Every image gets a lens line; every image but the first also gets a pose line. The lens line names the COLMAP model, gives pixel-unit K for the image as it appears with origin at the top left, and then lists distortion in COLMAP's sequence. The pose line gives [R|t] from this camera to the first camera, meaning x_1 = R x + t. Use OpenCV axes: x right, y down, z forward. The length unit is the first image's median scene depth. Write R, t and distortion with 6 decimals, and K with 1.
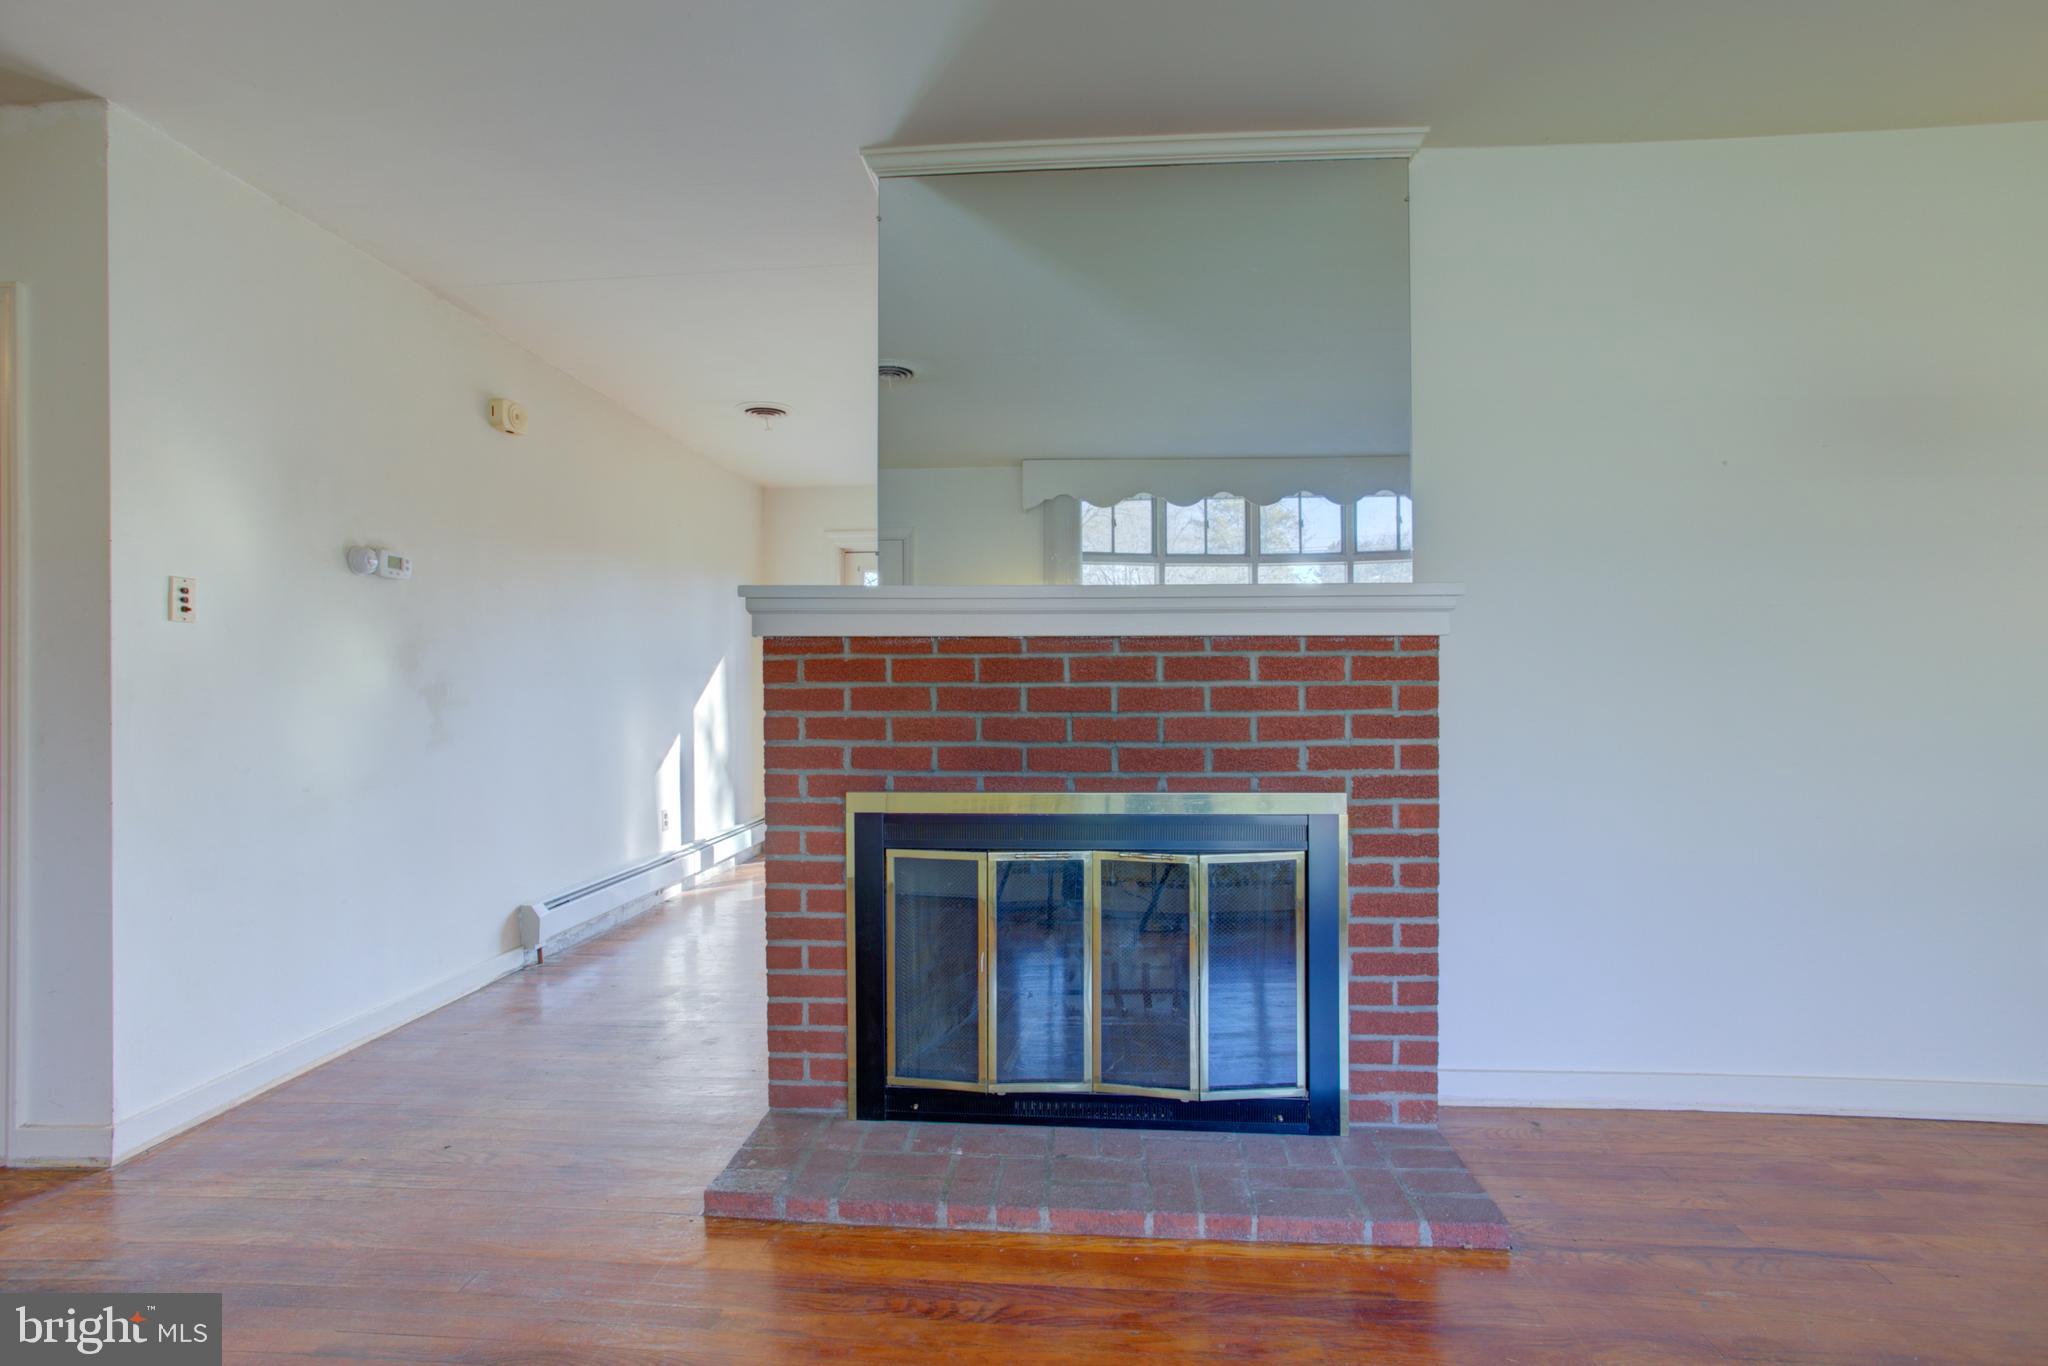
lens RADIAL K [[983.0, 0, 1019.6], [0, 983.0, 694.0], [0, 0, 1]] dist [-0.056467, 0.032494]
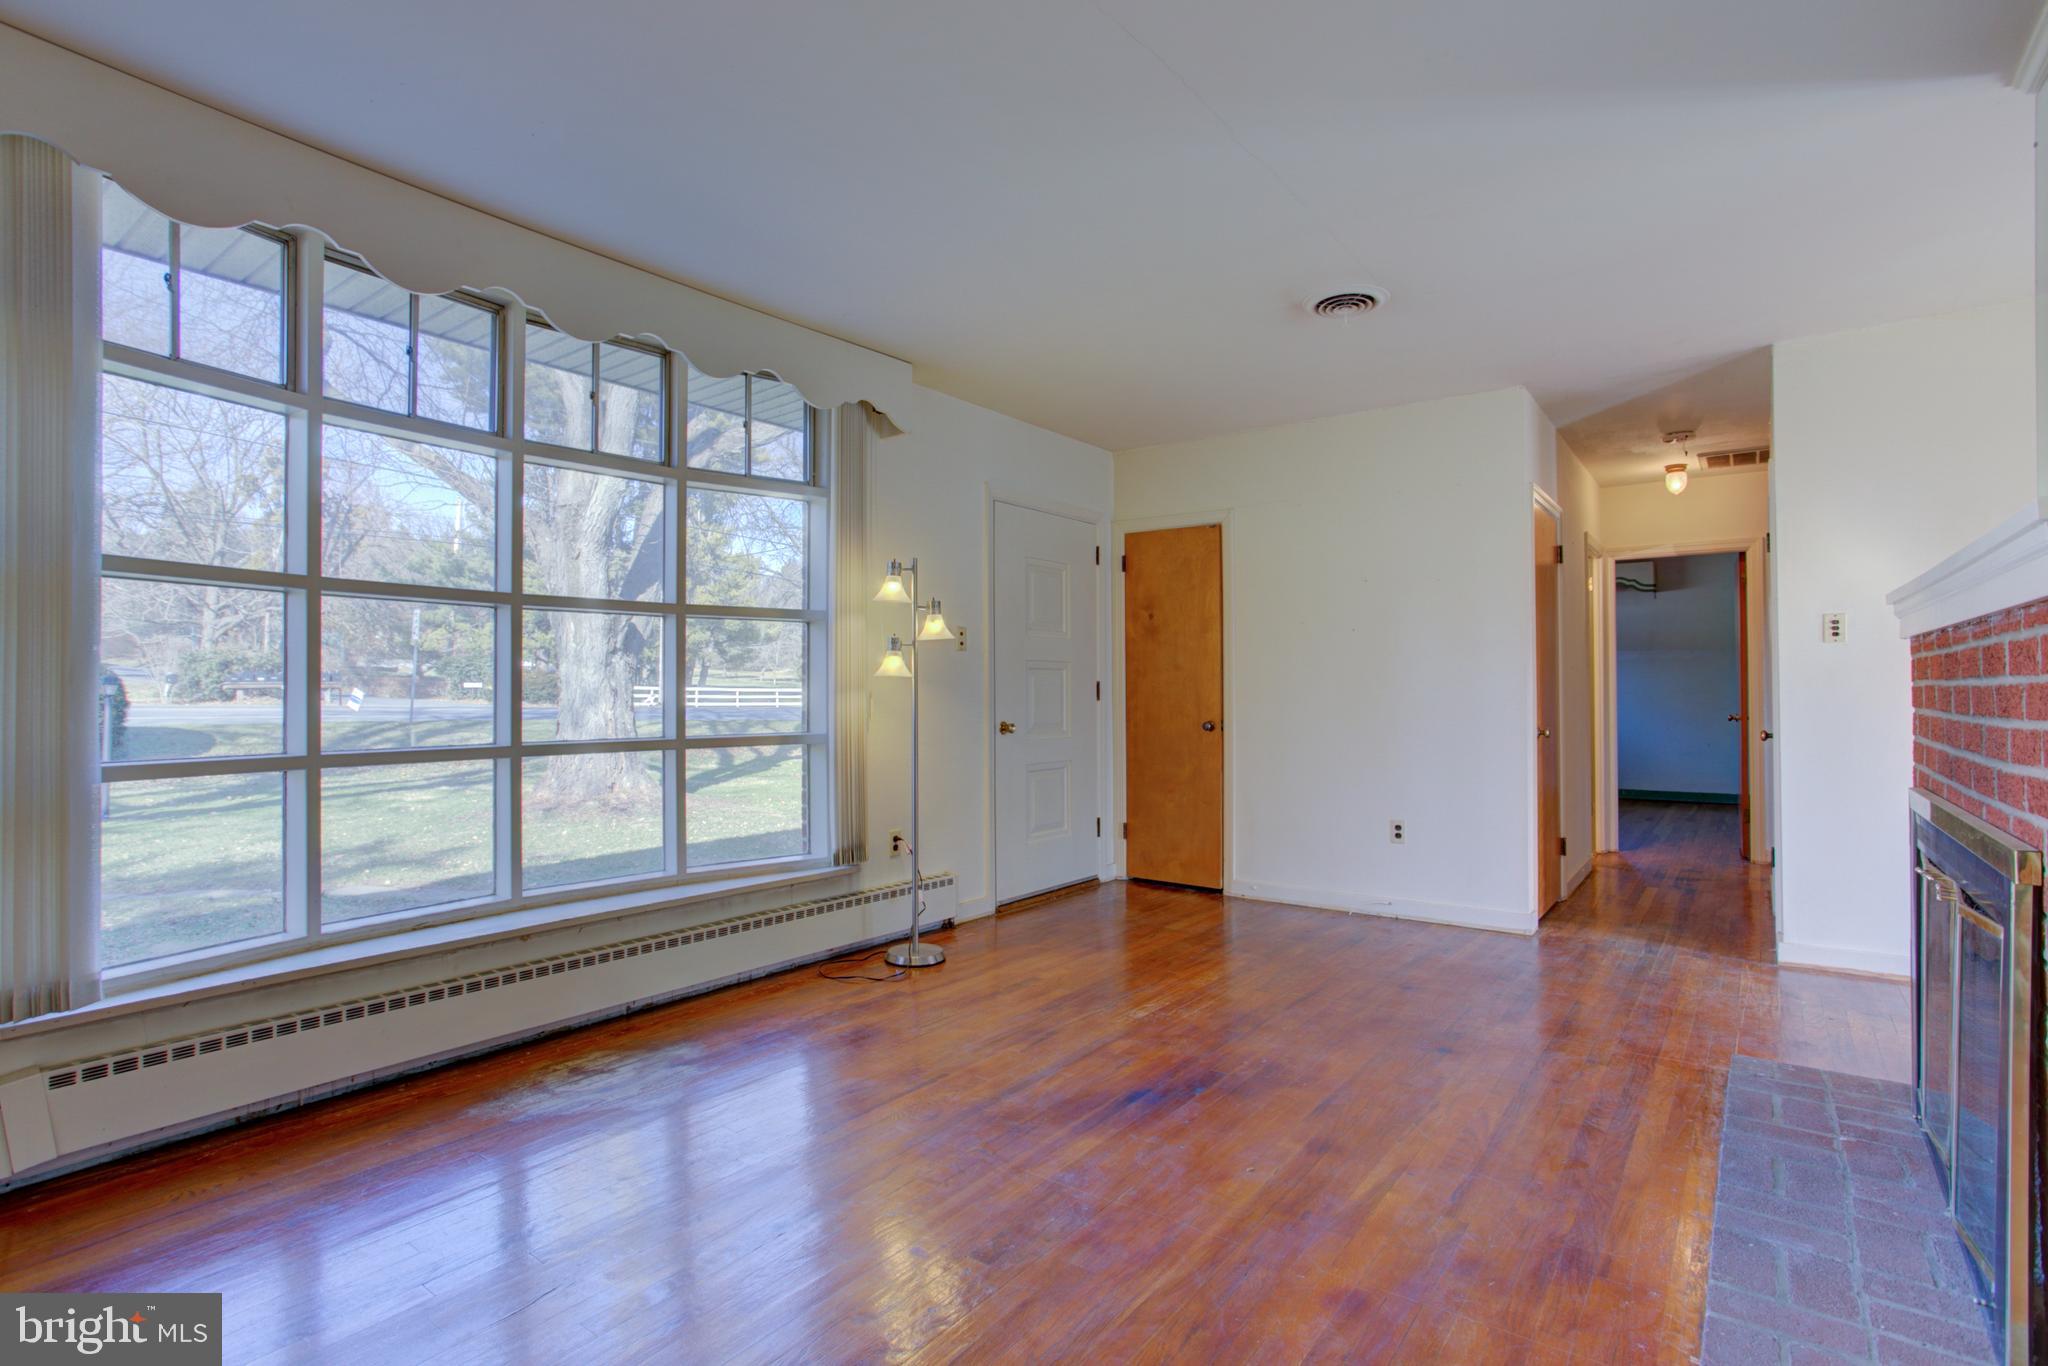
lens RADIAL K [[997.4, 0, 1020.2], [0, 997.4, 679.5], [0, 0, 1]] dist [-0.054323, 0.035267]
pose [[-0.539916, -0.005538, -0.841700, 1.195719], [0.005898, 0.999929, -0.010362, -0.007535], [0.841698, -0.010559, -0.539845, 0.774969]]
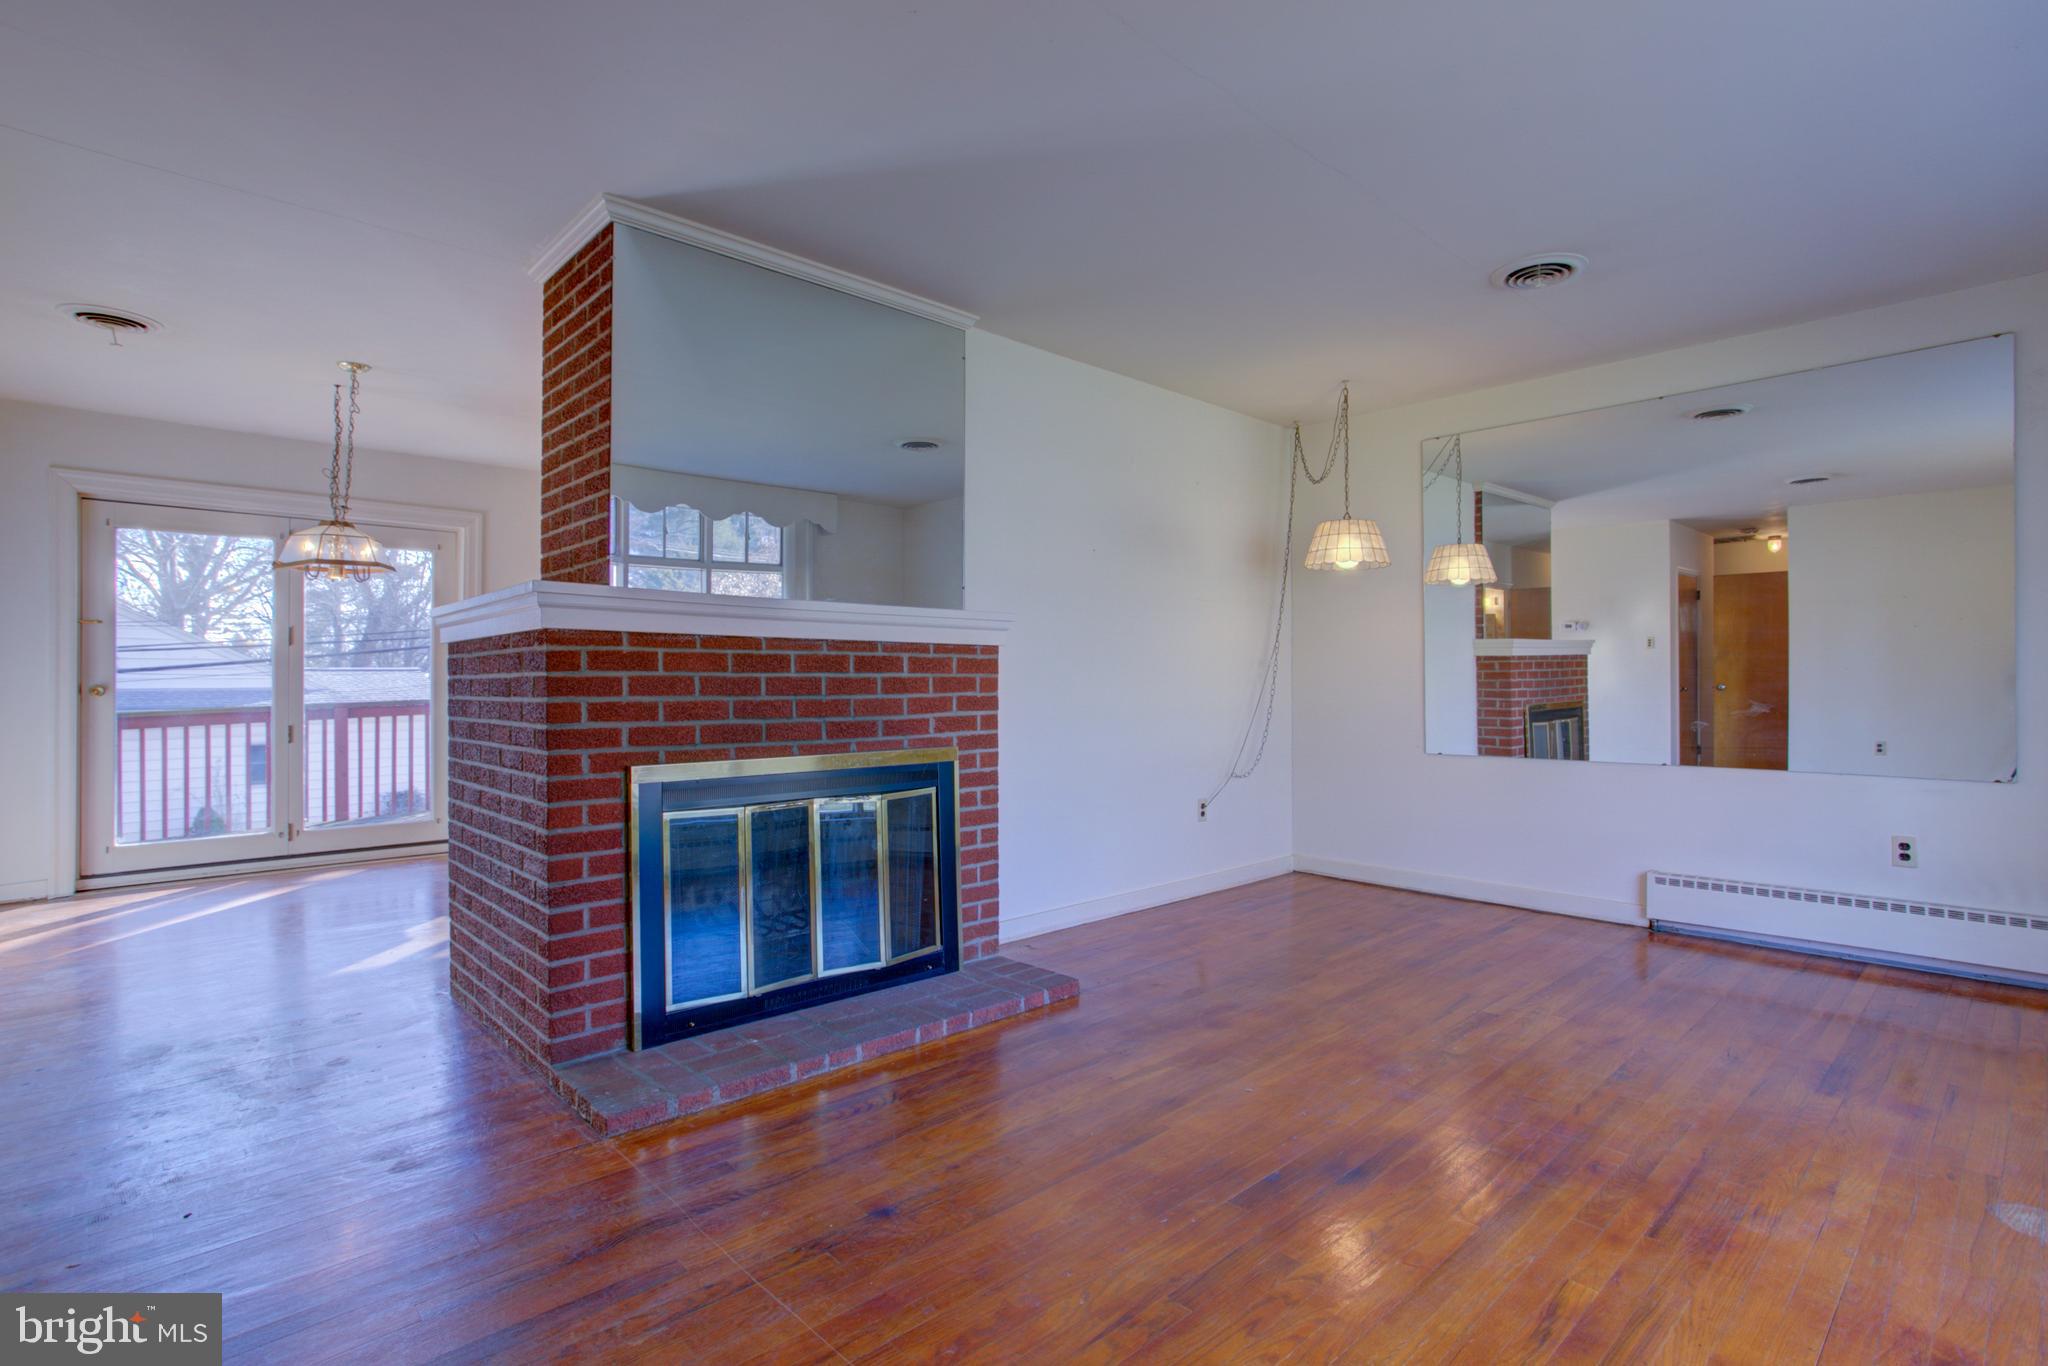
lens RADIAL K [[997.4, 0, 1020.2], [0, 997.4, 679.5], [0, 0, 1]] dist [-0.054323, 0.035267]
pose [[0.671161, 0.004096, 0.741301, -0.739905], [0.001849, 0.999972, -0.007200, 0.007054], [-0.741310, 0.006203, 0.671134, -0.121896]]
